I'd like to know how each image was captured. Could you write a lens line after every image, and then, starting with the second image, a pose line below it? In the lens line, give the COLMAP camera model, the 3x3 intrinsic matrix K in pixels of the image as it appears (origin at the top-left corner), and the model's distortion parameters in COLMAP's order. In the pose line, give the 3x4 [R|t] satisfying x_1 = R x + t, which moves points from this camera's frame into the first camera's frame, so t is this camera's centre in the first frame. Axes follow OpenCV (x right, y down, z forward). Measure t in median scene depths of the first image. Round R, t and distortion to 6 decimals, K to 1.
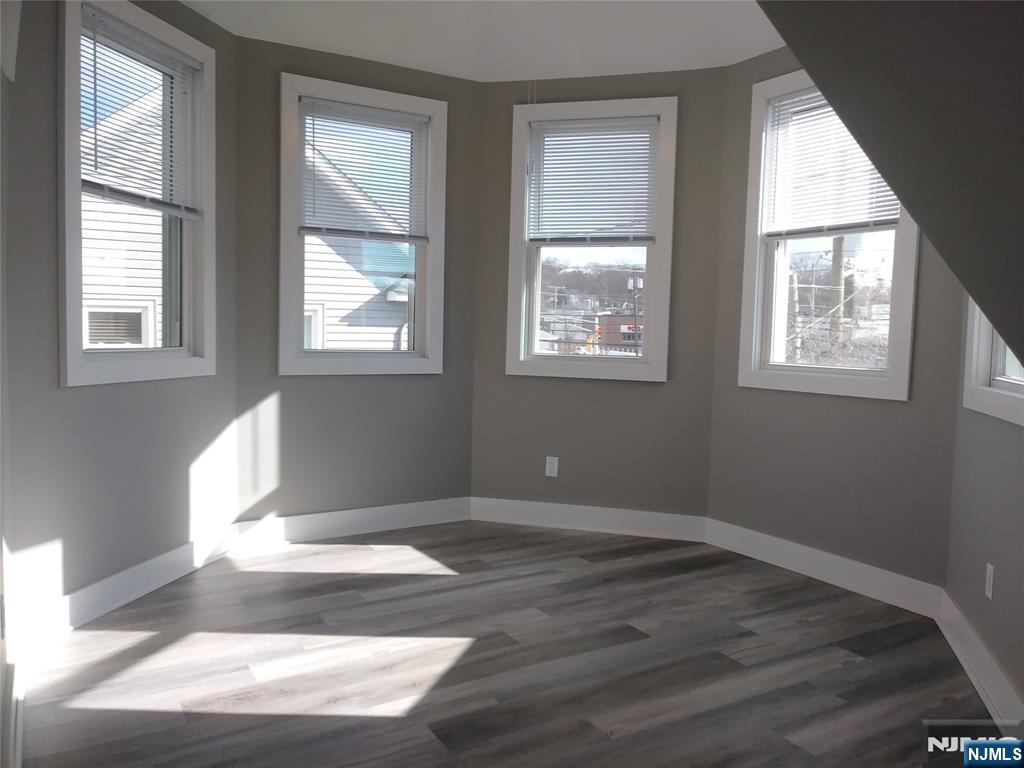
lens RADIAL K [[806.2, 0, 512.0], [0, 806.2, 384.0], [0, 0, 1]] dist [0.046718, -0.092393]
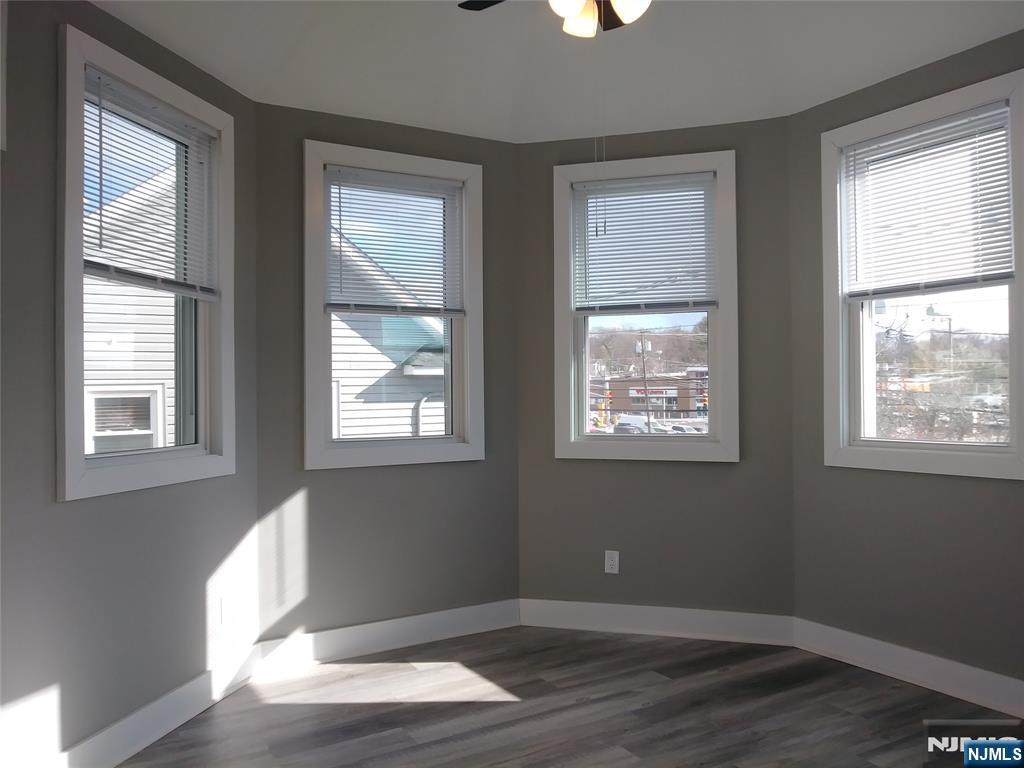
lens RADIAL K [[813.5, 0, 512.0], [0, 813.5, 384.0], [0, 0, 1]] dist [0.006849, -0.002986]
pose [[0.999411, -0.033265, -0.008467, -0.050451], [0.032452, 0.996041, -0.082758, -0.023459], [0.011186, 0.082434, 0.996534, 0.104348]]
